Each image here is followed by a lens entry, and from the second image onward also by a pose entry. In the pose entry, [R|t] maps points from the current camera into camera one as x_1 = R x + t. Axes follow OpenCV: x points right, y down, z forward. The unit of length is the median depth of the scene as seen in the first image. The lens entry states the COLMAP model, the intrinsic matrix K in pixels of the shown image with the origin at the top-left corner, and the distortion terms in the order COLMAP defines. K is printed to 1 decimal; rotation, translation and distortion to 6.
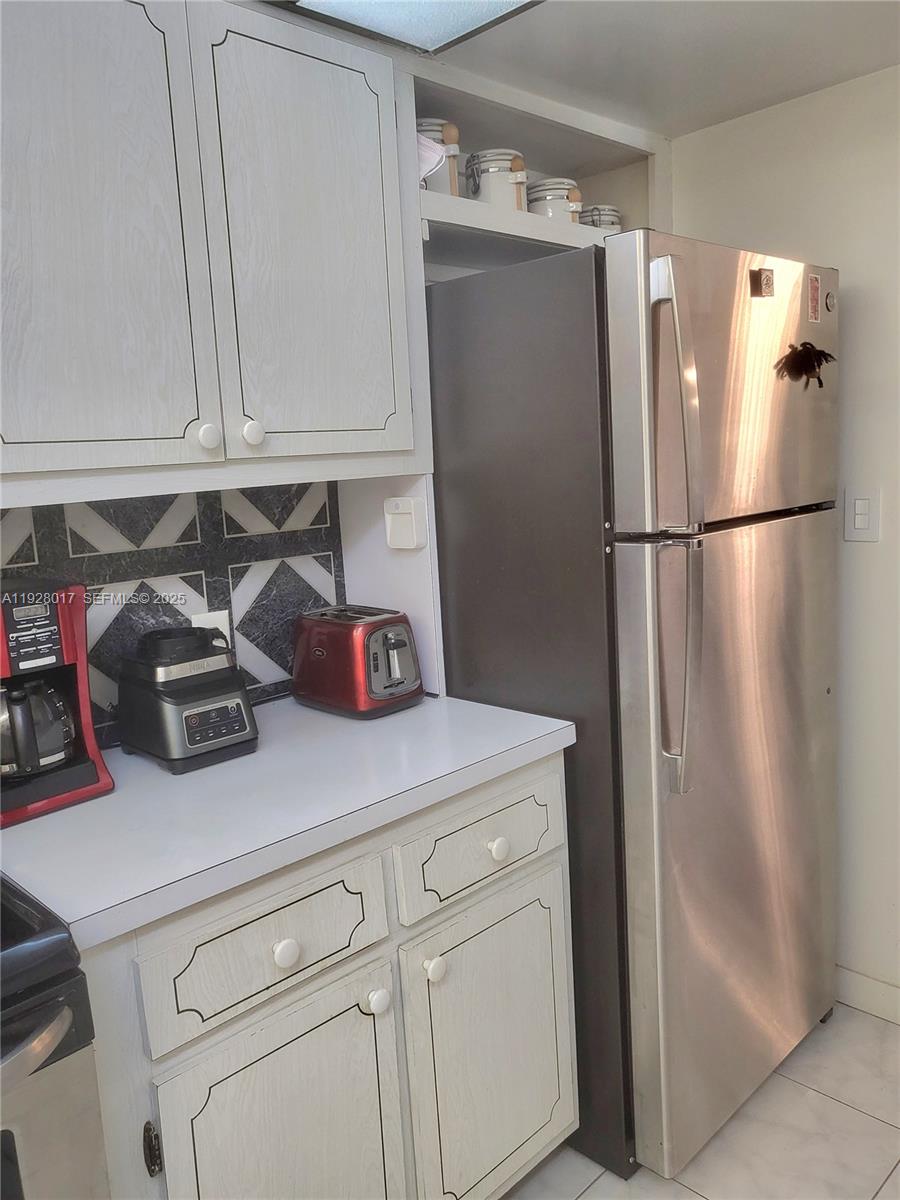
lens RADIAL K [[946.1, 0, 448.2], [0, 946.1, 594.1], [0, 0, 1]] dist [0.008413, 0.002831]
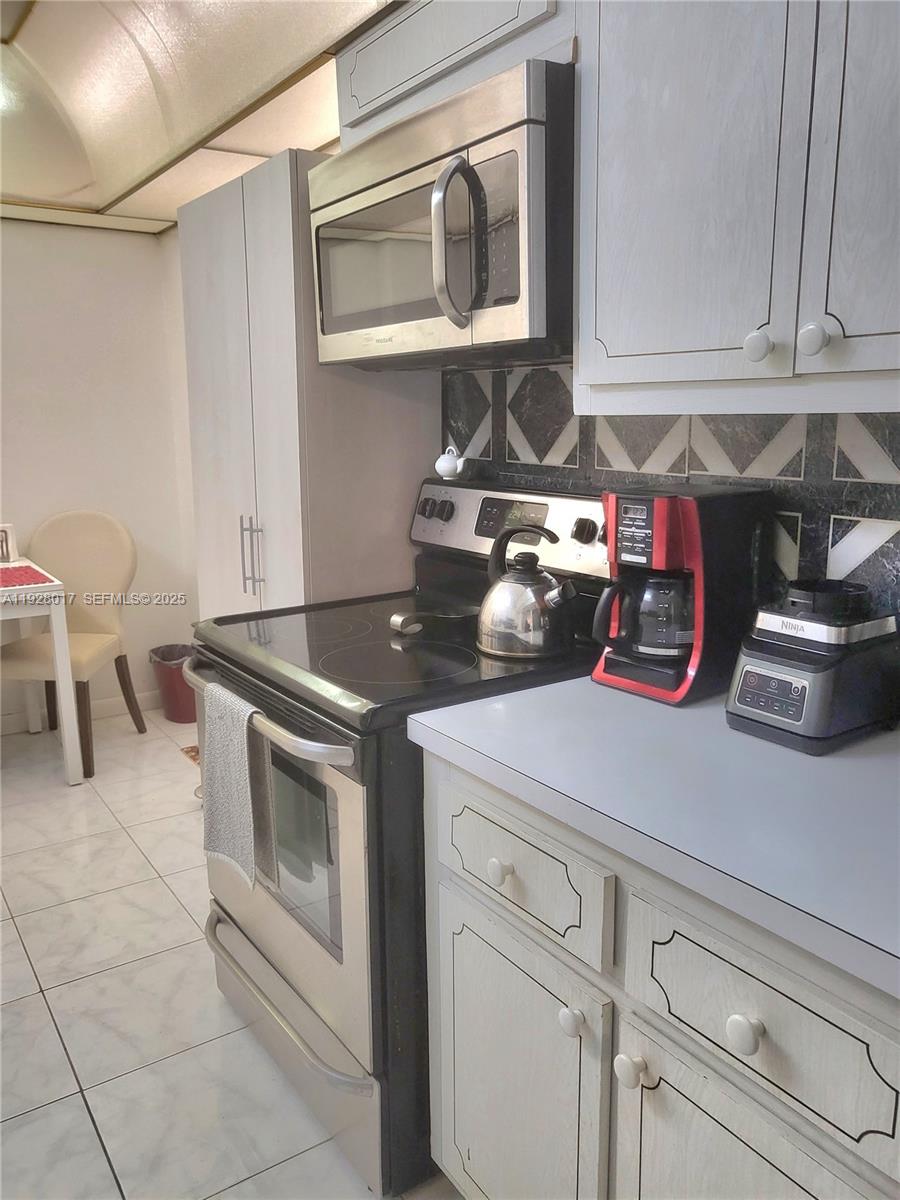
lens RADIAL K [[946.1, 0, 448.7], [0, 946.1, 607.0], [0, 0, 1]] dist [0.008413, 0.002831]
pose [[-0.181270, 0.260025, -0.948435, 0.584350], [-0.127944, 0.949980, 0.284902, -0.140521], [0.975075, 0.172991, -0.138934, 0.830065]]
